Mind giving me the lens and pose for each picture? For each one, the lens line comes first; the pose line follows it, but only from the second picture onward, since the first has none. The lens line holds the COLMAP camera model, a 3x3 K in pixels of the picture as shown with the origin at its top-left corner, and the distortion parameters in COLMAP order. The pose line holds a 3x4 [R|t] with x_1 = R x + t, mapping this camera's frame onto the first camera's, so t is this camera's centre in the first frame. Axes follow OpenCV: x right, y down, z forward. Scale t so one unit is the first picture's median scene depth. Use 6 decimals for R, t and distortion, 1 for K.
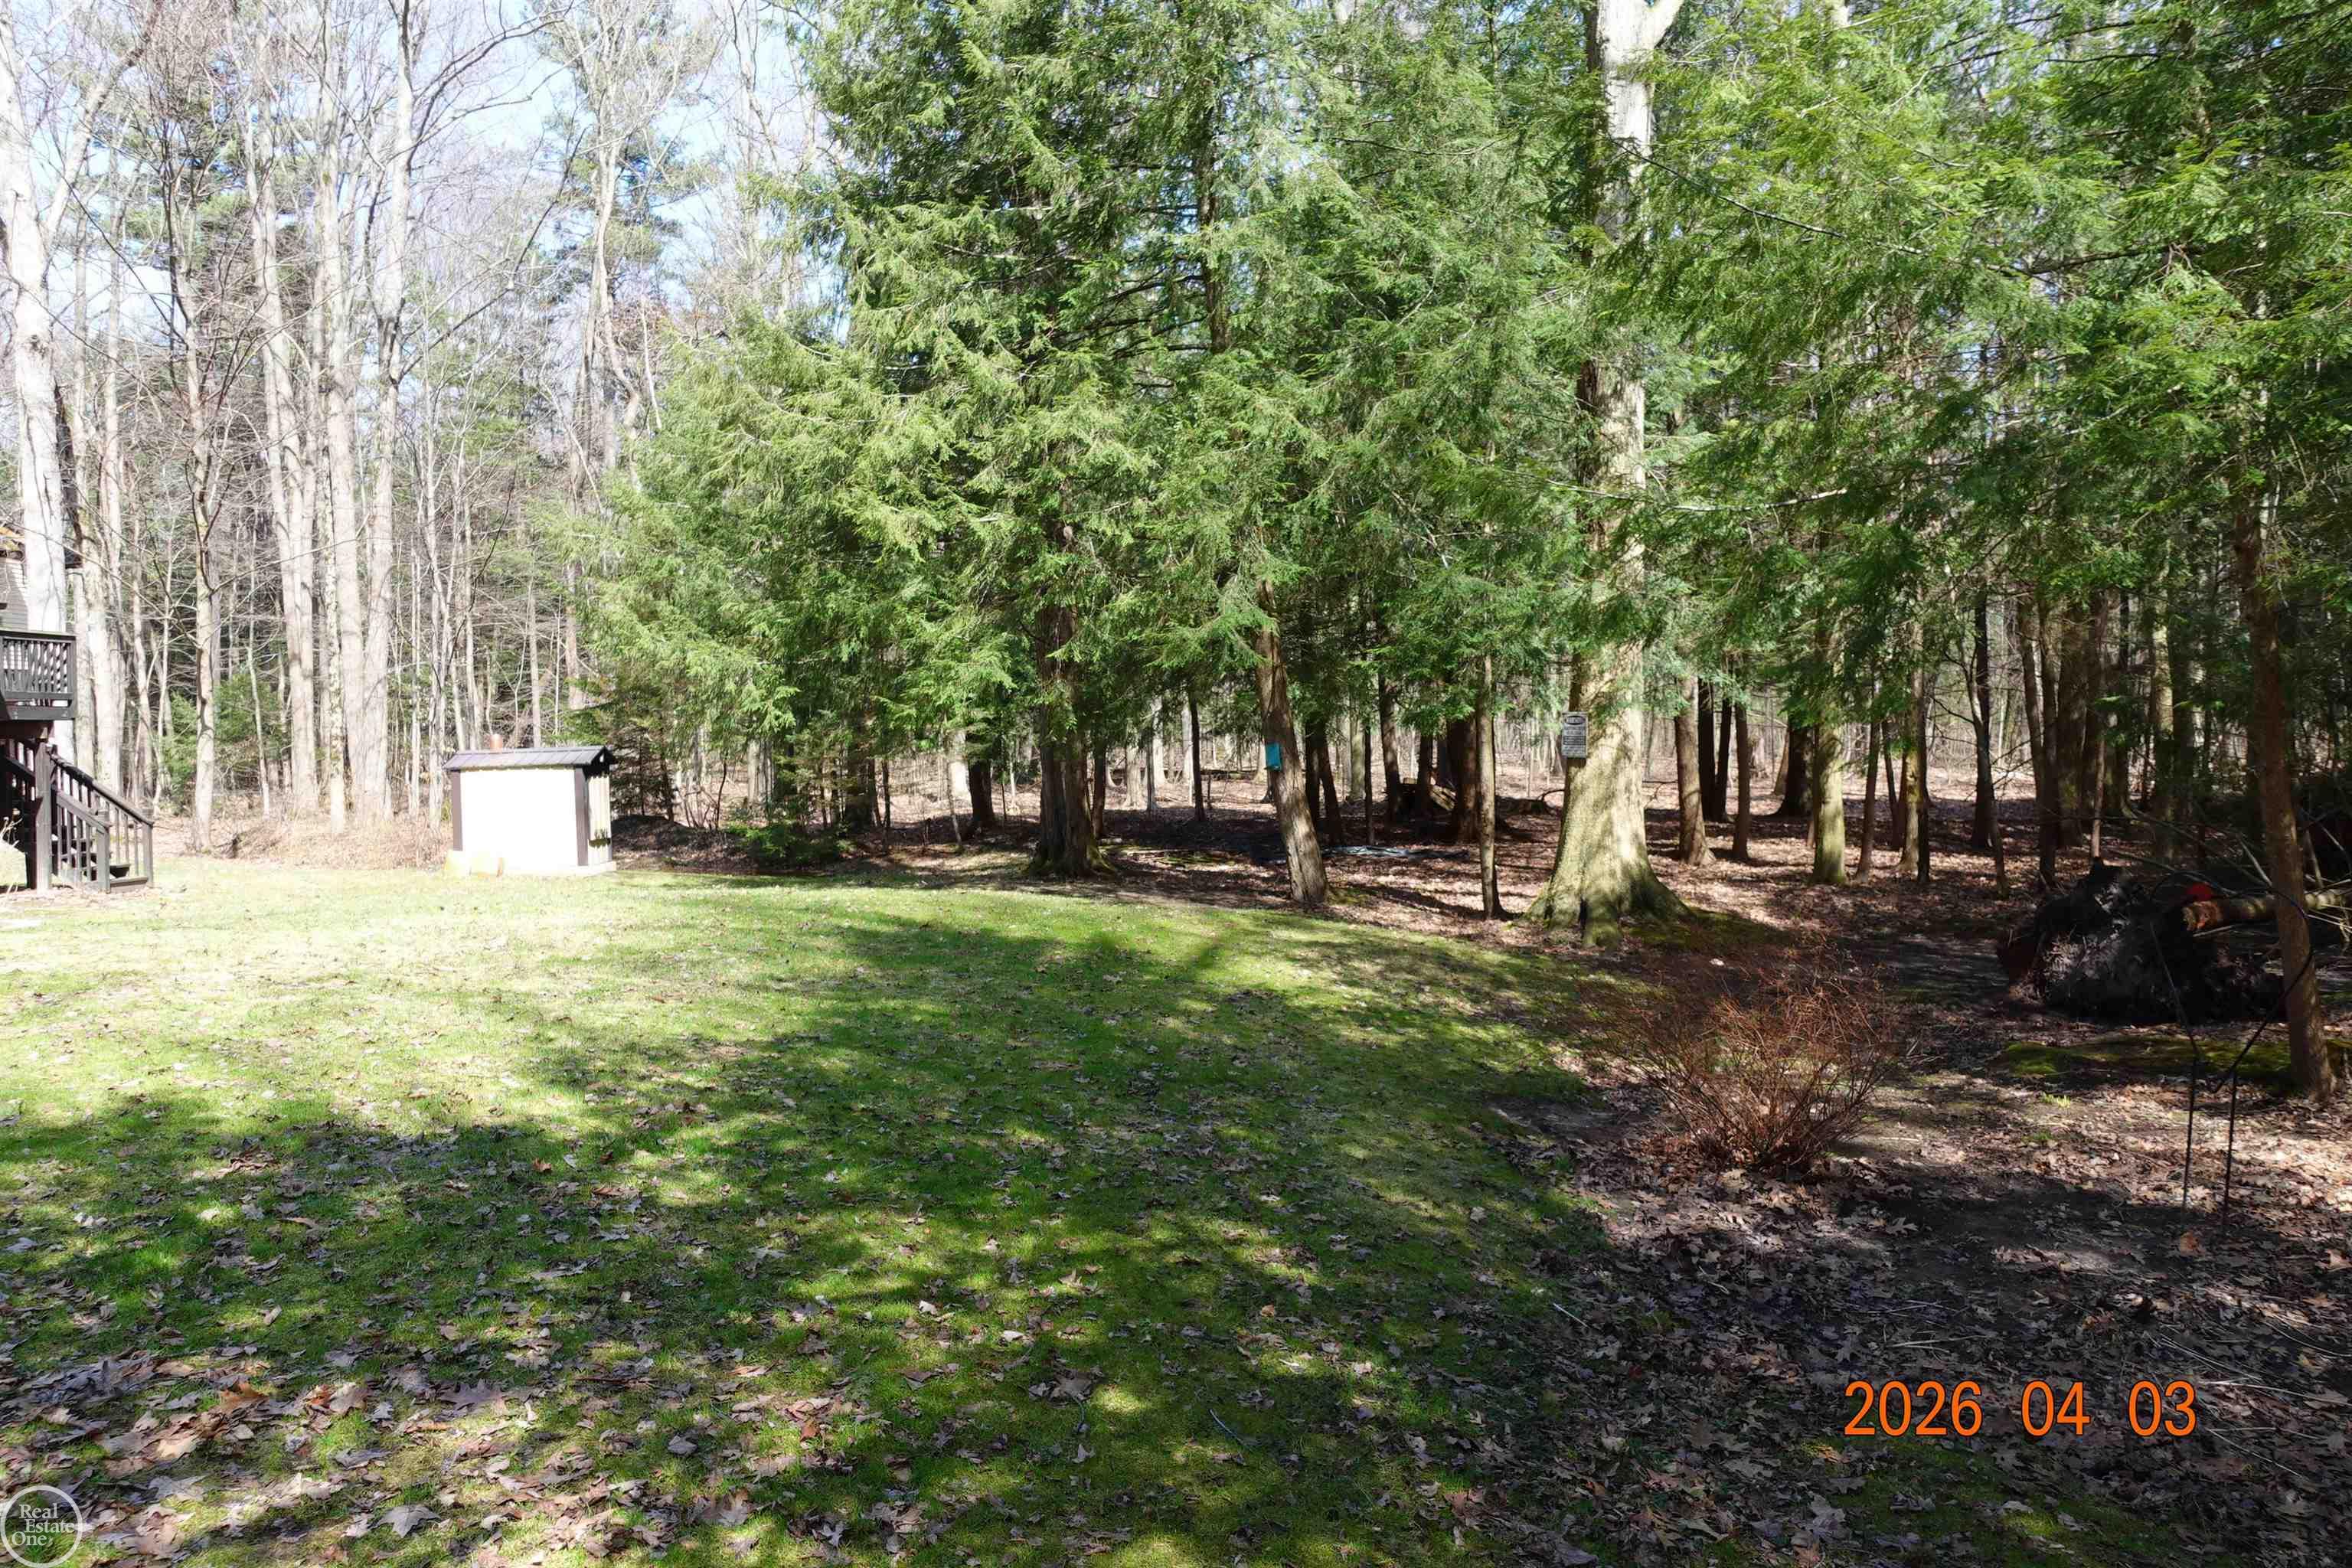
lens RADIAL K [[1605.1, 0, 1176.0], [0, 1605.1, 784.0], [0, 0, 1]] dist [0.001117, -0.011682]
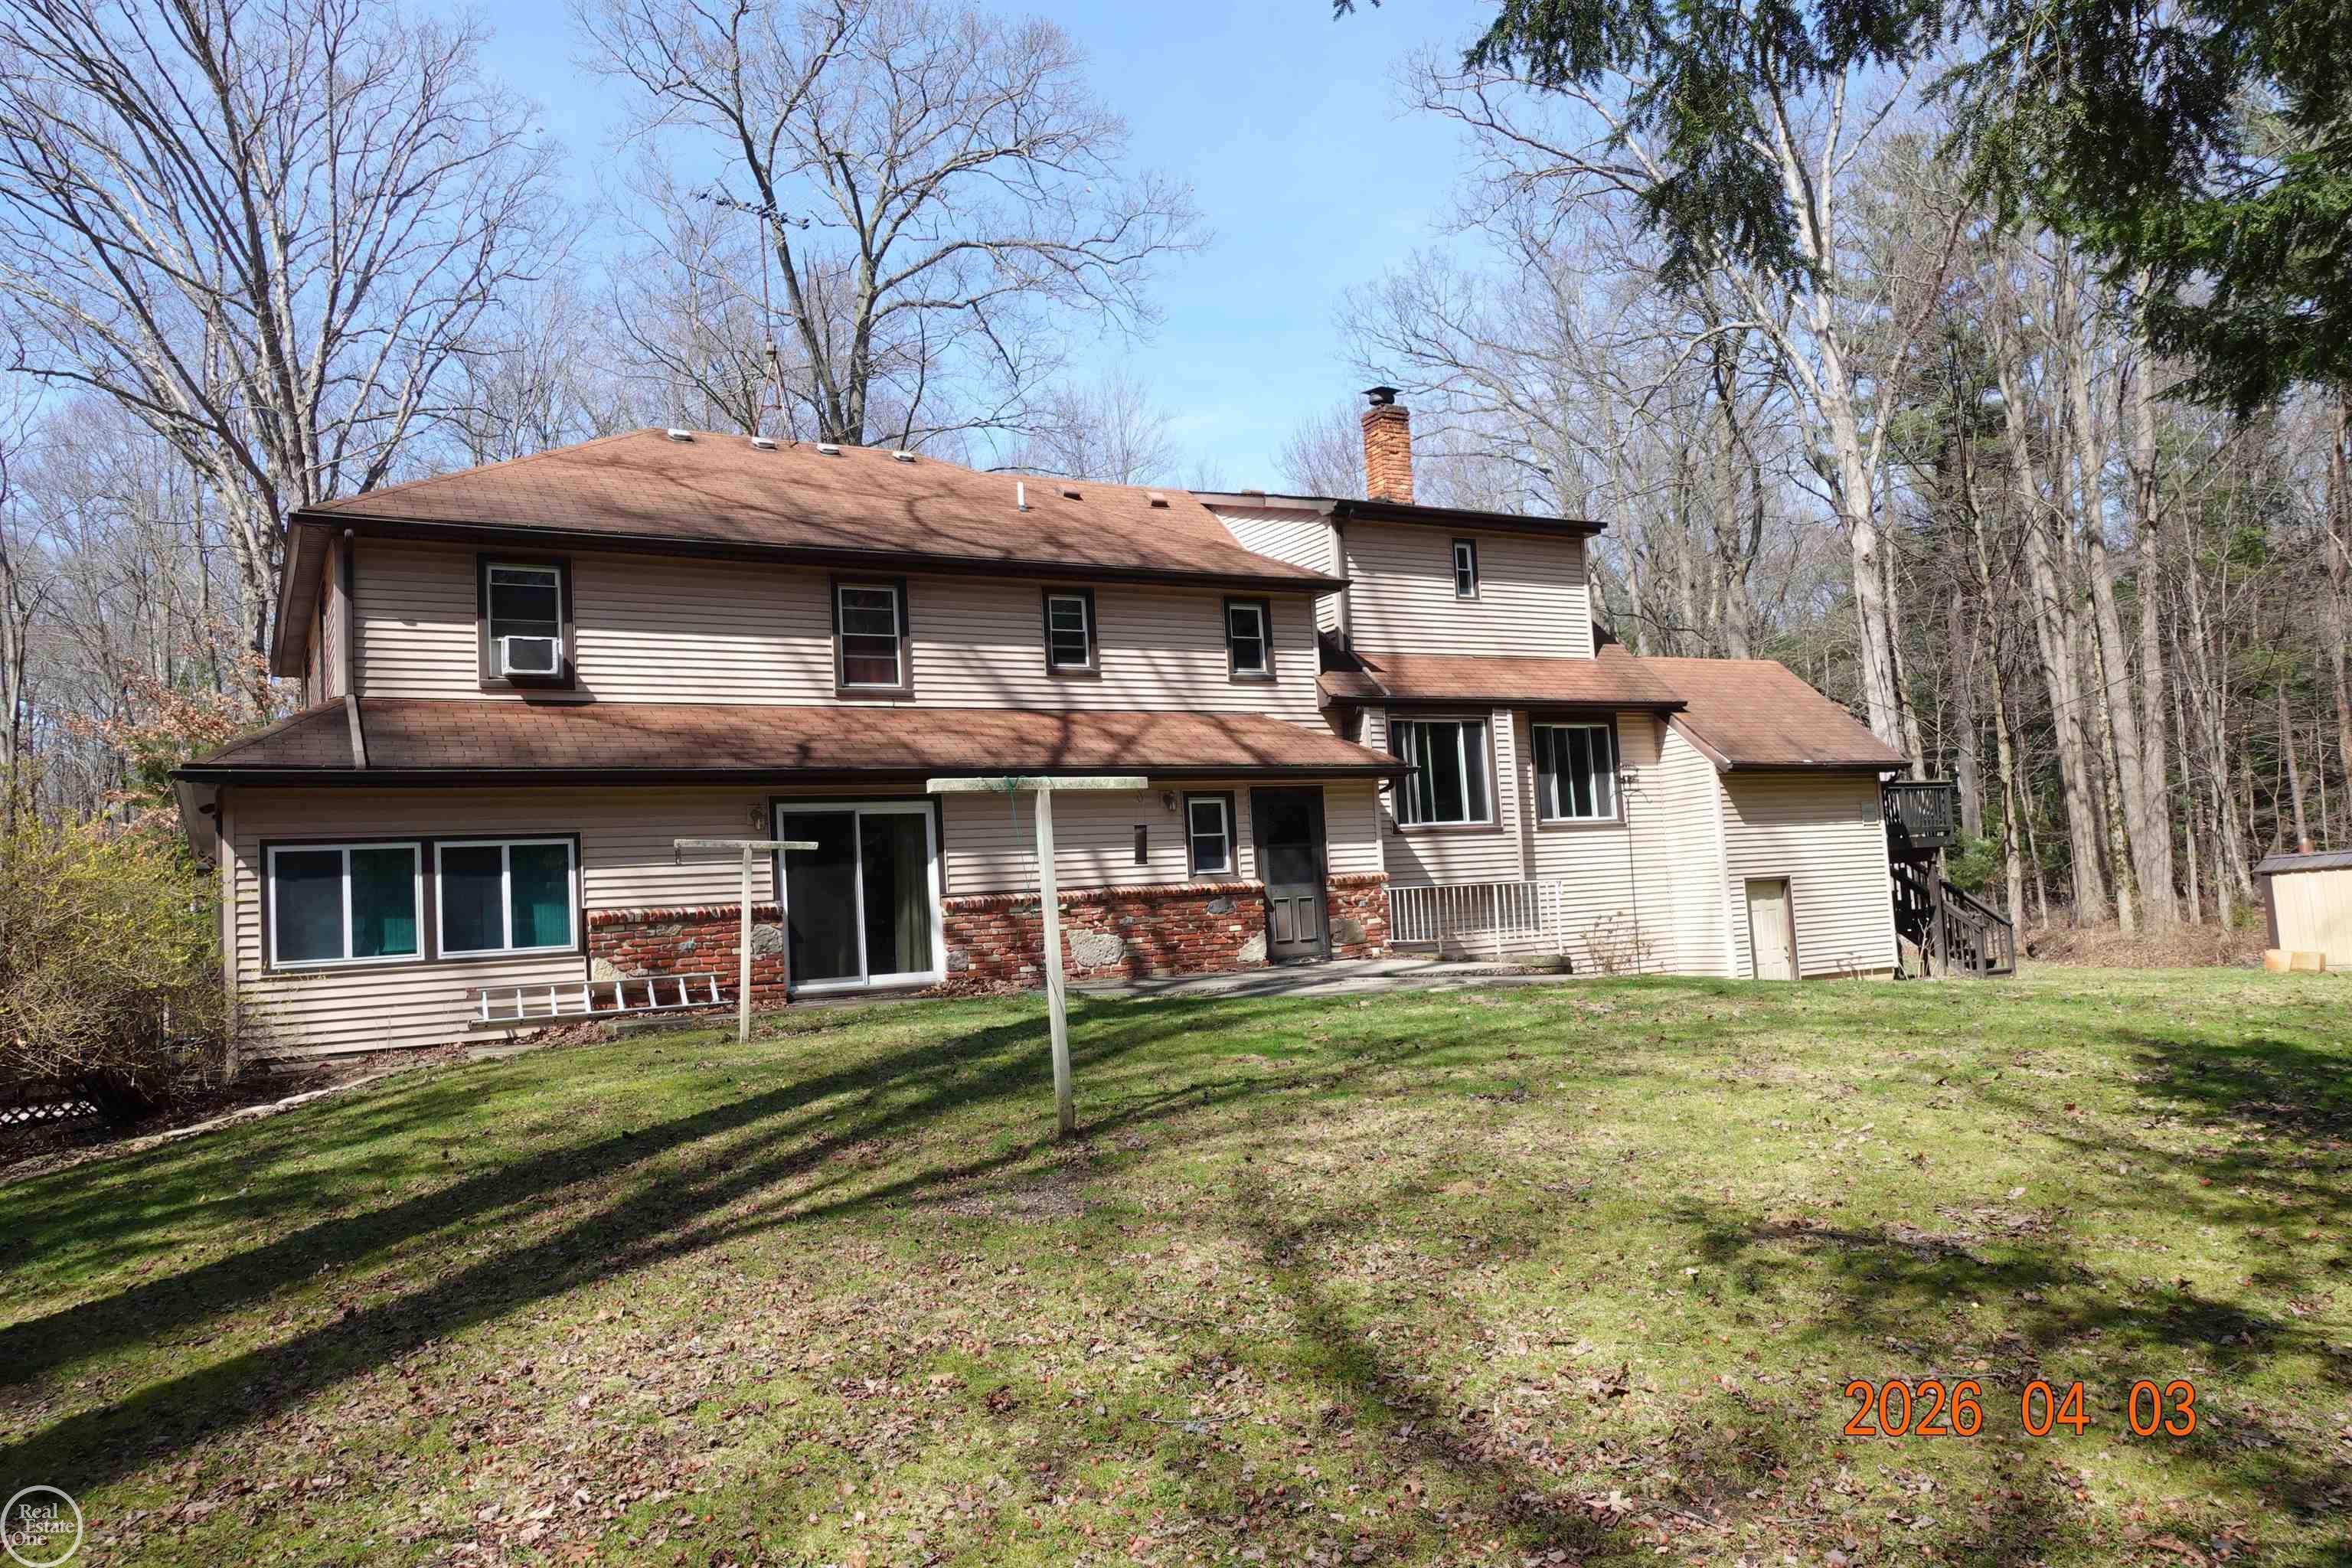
lens RADIAL K [[1641.2, 0, 1176.0], [0, 1641.2, 784.0], [0, 0, 1]] dist [0.008912, 0.000455]
pose [[0.566074, -0.095525, -0.818801, 0.039213], [0.033078, 0.995096, -0.093224, 0.007778], [0.823690, 0.025687, 0.566458, -0.176794]]
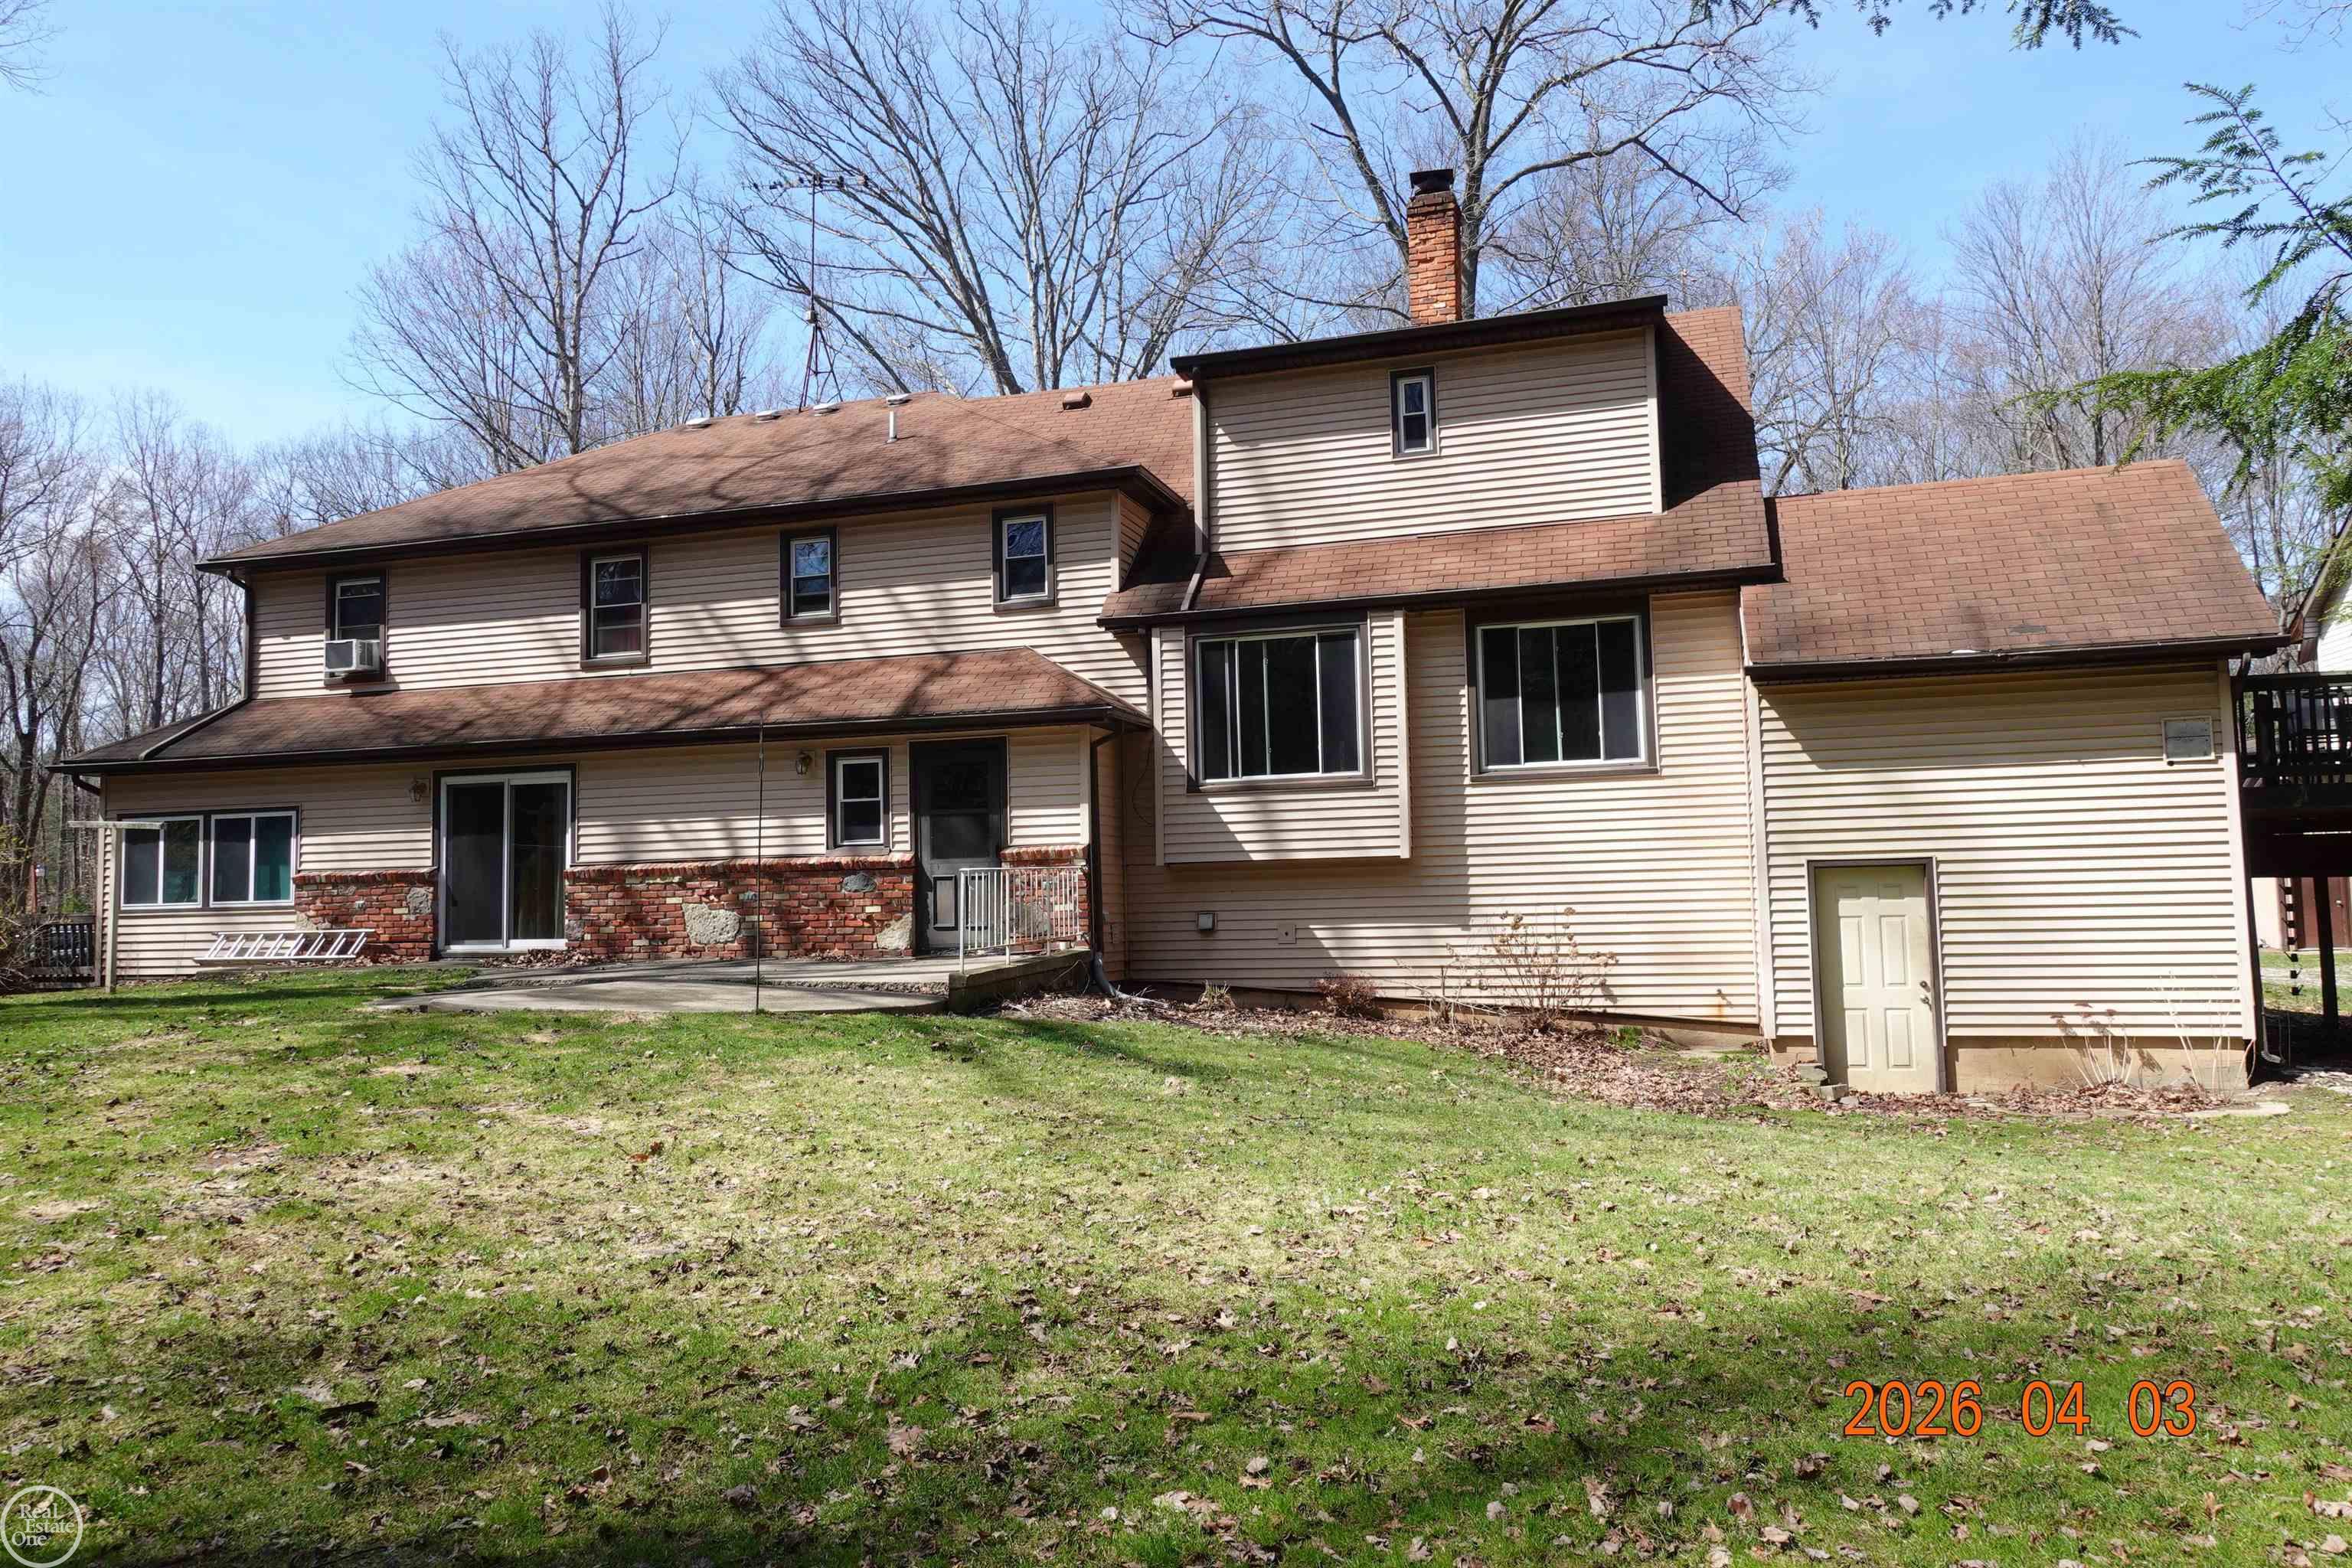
lens RADIAL K [[1613.0, 0, 1176.0], [0, 1613.0, 784.0], [0, 0, 1]] dist [0.008399, 0.000996]
pose [[-0.217611, -0.054613, -0.974506, 0.025840], [-0.003409, 0.998470, -0.055195, -0.009134], [0.976030, -0.008689, -0.217465, 0.485441]]
